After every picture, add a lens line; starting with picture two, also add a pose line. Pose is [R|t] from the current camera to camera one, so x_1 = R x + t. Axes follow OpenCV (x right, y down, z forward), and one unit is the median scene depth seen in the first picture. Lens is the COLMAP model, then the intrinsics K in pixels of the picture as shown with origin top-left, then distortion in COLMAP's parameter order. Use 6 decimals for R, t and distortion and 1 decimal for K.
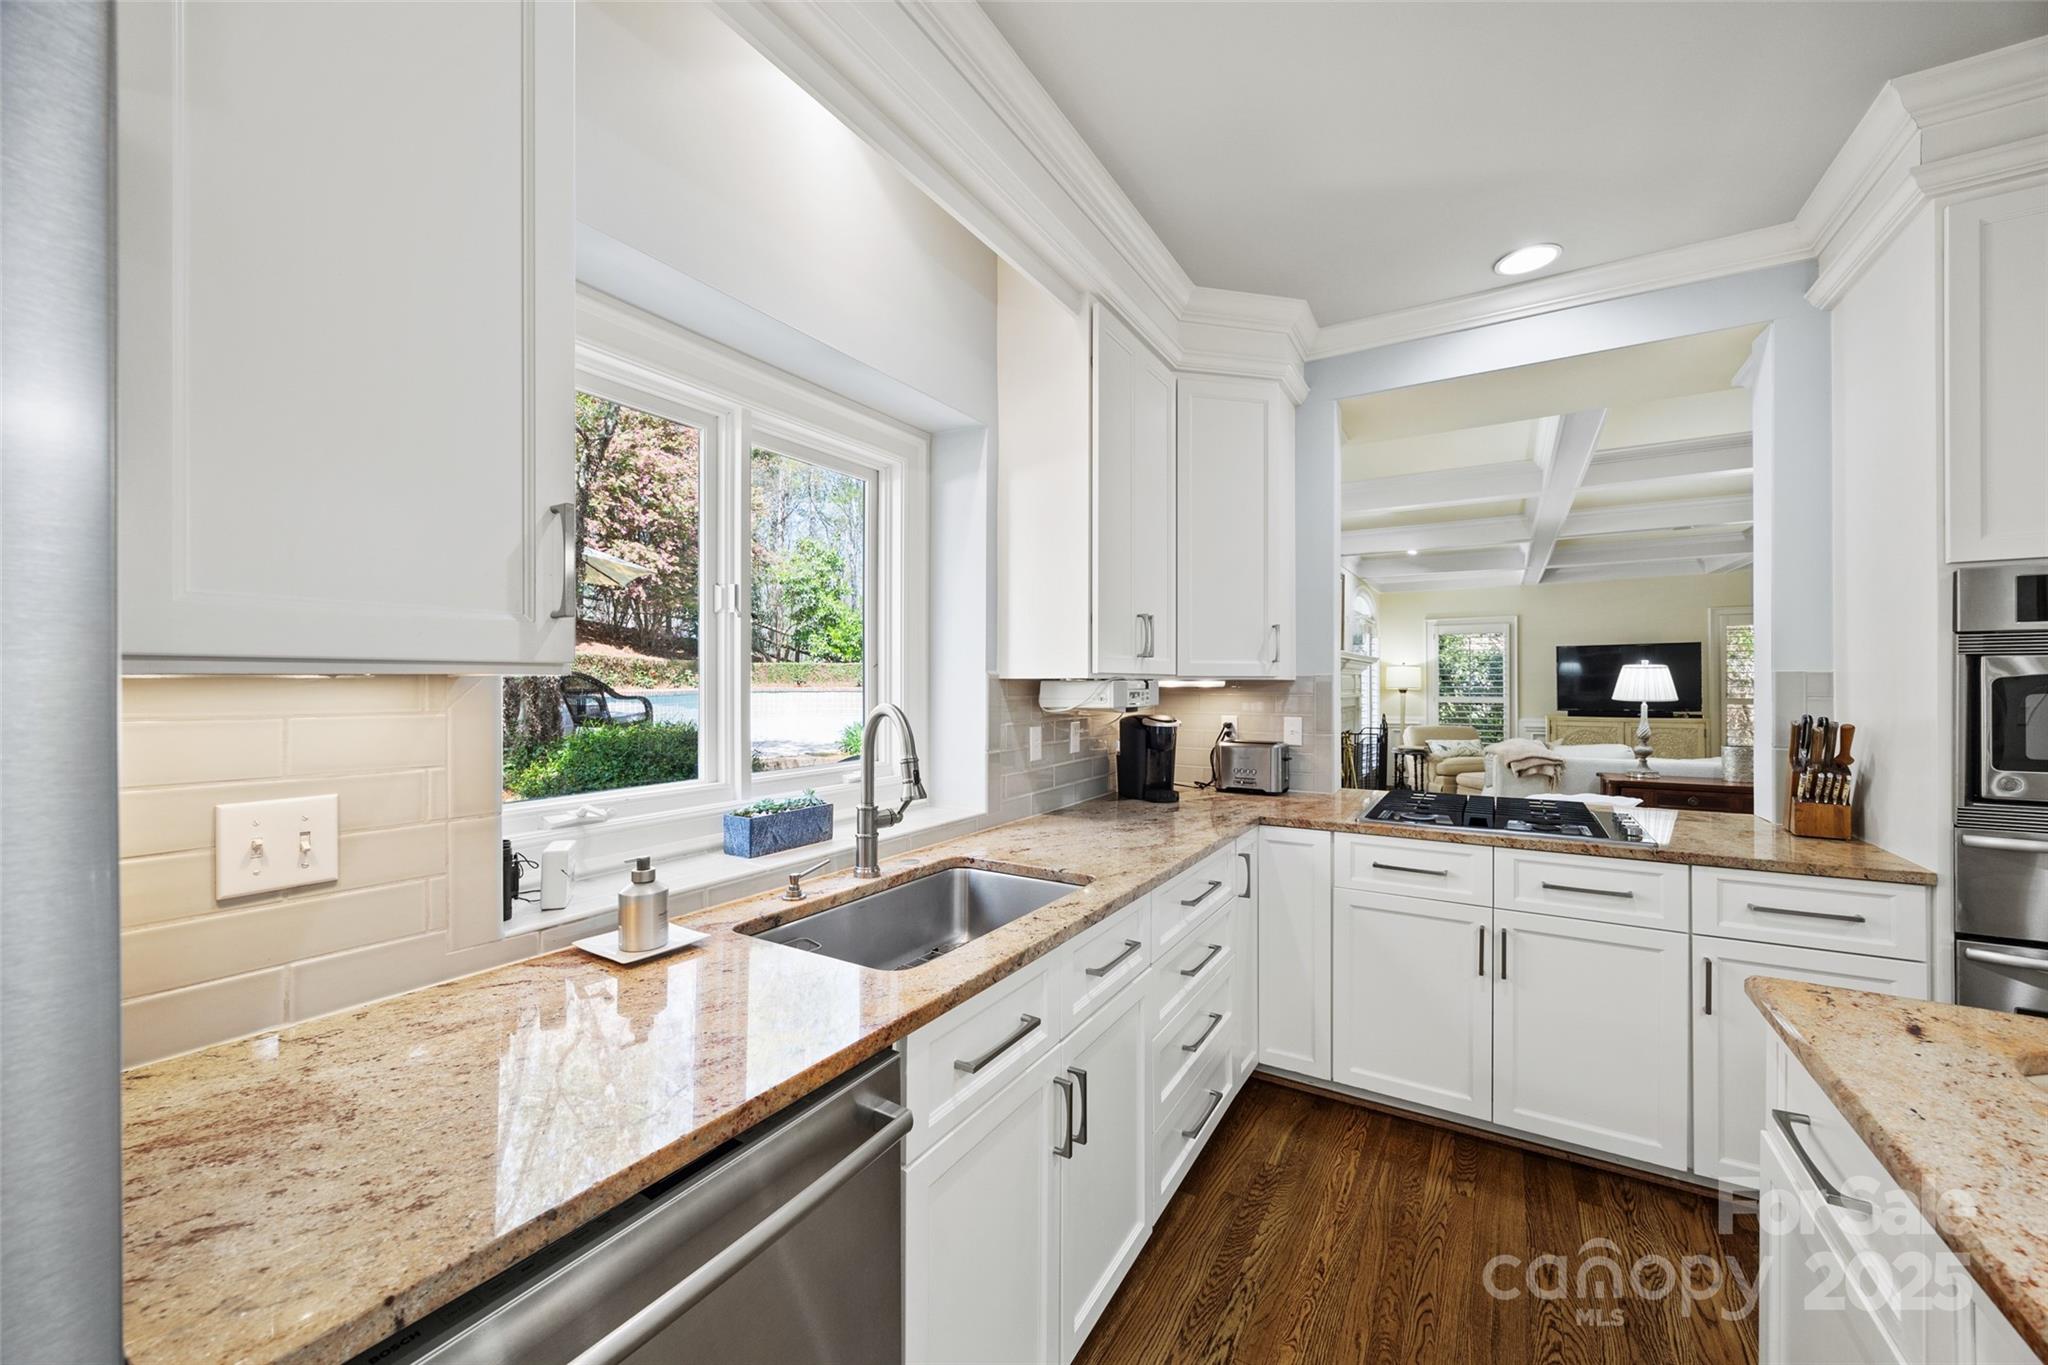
lens RADIAL K [[780.0, 0, 1037.2], [0, 780.0, 675.3], [0, 0, 1]] dist [0.000519, 0.000191]
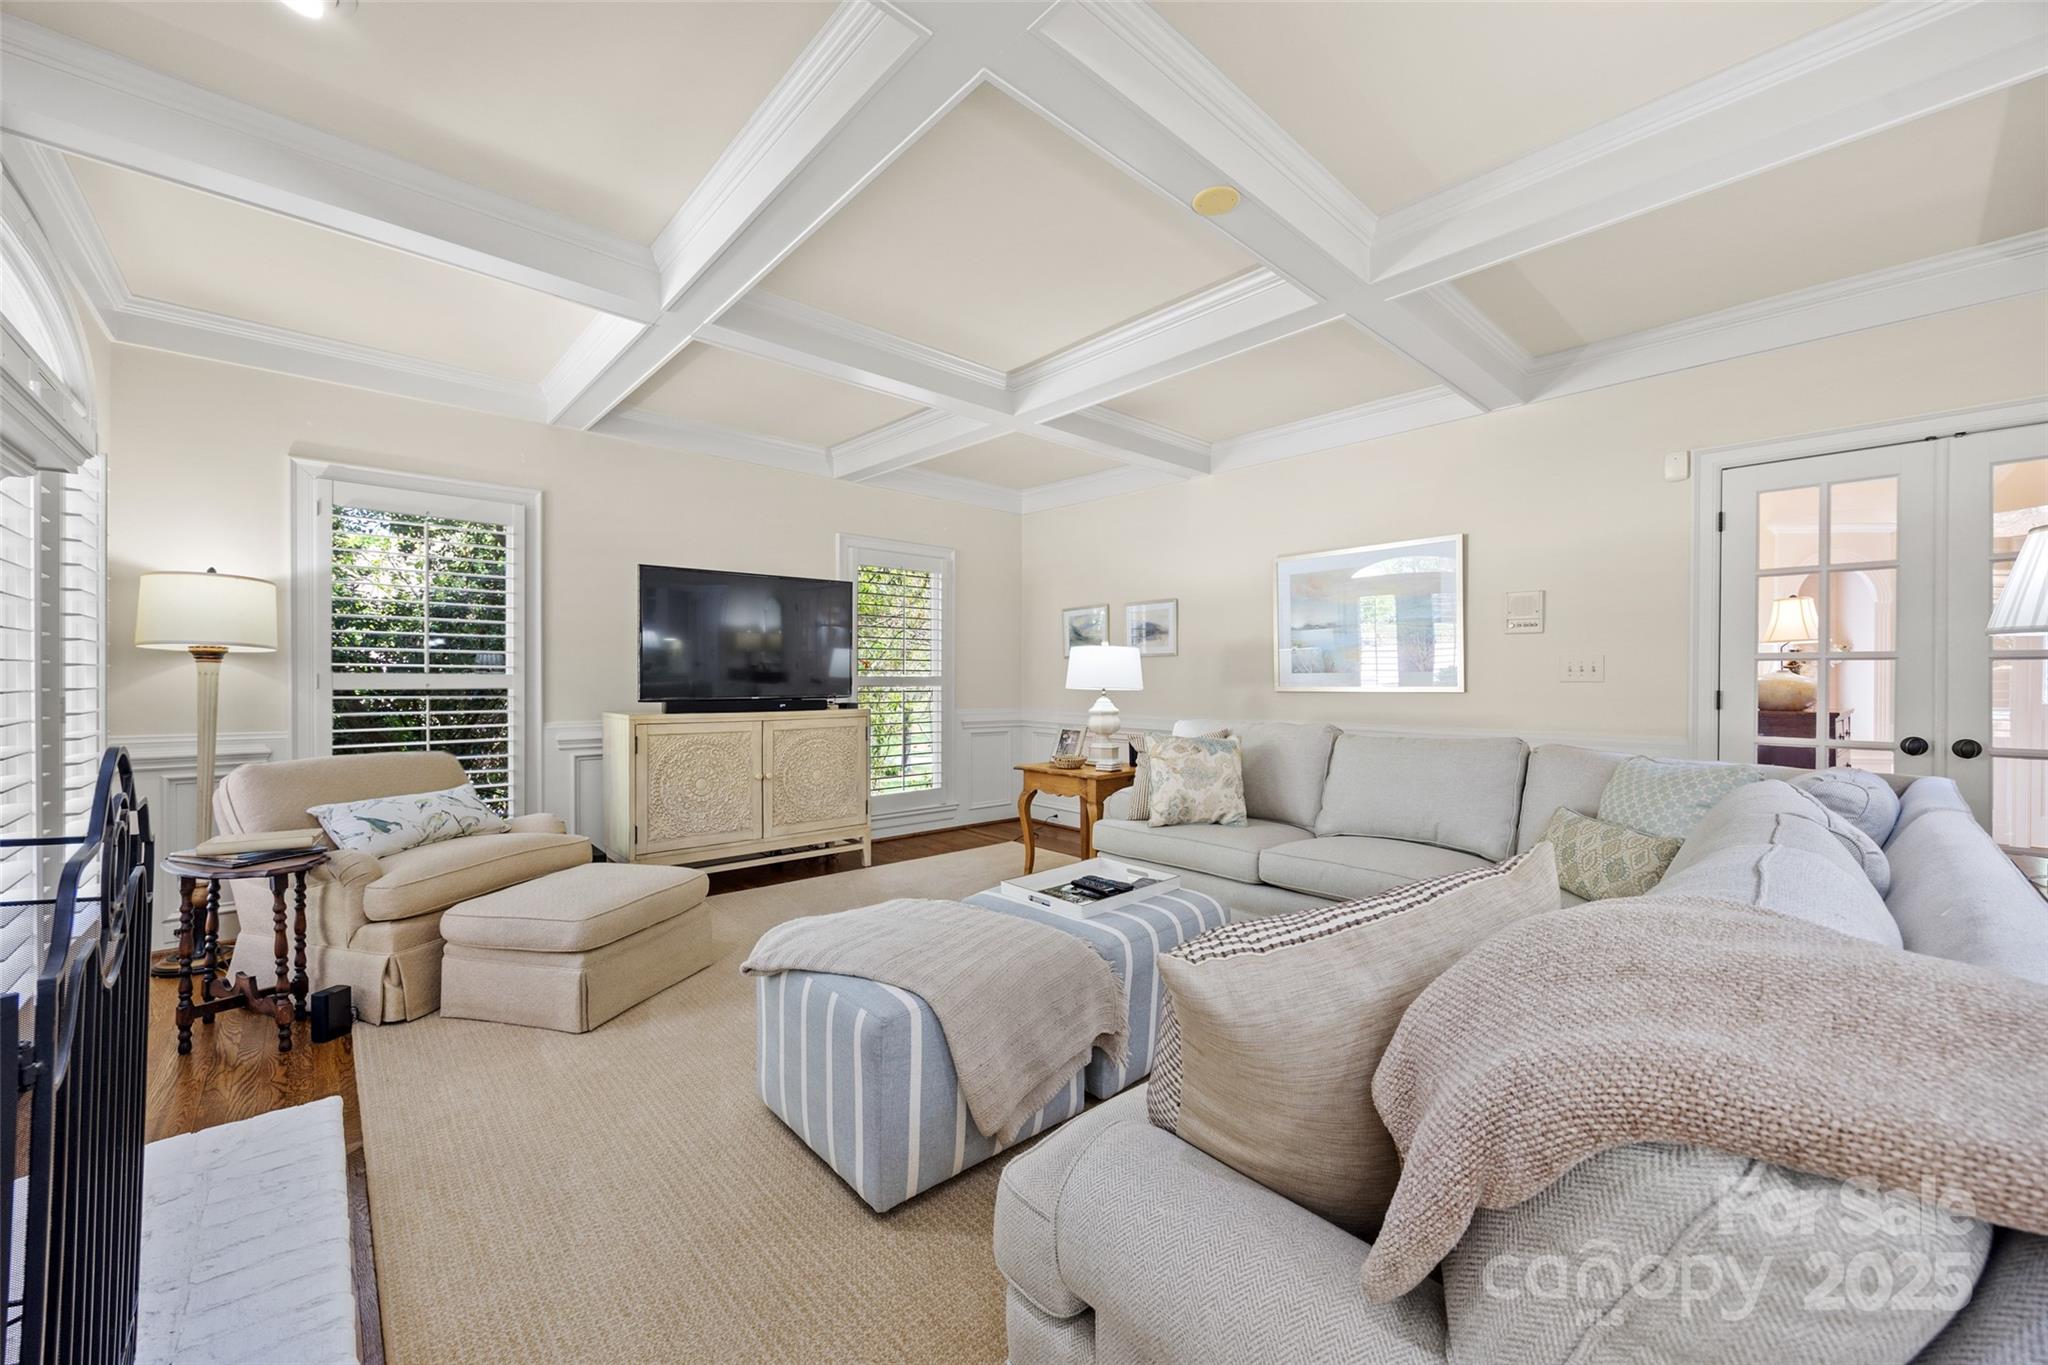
lens RADIAL K [[780.0, 0, 1035.2], [0, 780.0, 675.8], [0, 0, 1]] dist [0.000519, 0.000191]
pose [[0.285503, 0.007018, 0.958352, 0.288027], [-0.012889, 0.999911, -0.003482, 0.028161], [-0.958291, -0.011358, 0.285568, 0.648545]]
